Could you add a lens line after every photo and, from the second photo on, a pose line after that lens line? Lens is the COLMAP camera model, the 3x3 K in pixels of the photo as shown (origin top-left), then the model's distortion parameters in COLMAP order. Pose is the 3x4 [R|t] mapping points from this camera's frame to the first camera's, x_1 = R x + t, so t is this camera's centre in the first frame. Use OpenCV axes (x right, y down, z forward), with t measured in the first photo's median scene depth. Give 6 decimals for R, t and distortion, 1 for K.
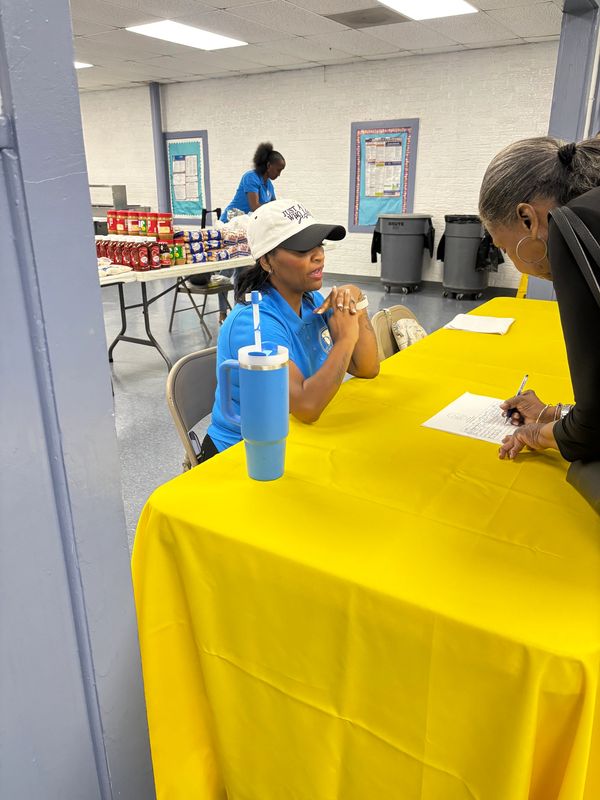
lens RADIAL K [[607.1, 0, 305.1], [0, 607.1, 402.2], [0, 0, 1]] dist [0.043868, -0.040095]
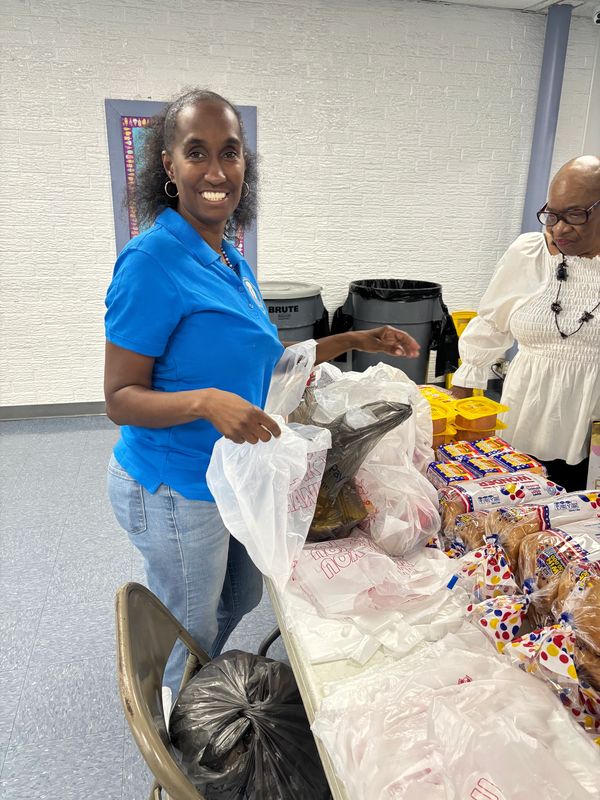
lens RADIAL K [[607.1, 0, 305.1], [0, 607.1, 402.2], [0, 0, 1]] dist [0.043868, -0.040095]
pose [[0.692274, -0.222365, 0.686521, -0.165727], [0.228295, 0.969965, 0.083964, -0.203558], [-0.684572, 0.098603, 0.722246, 0.497827]]
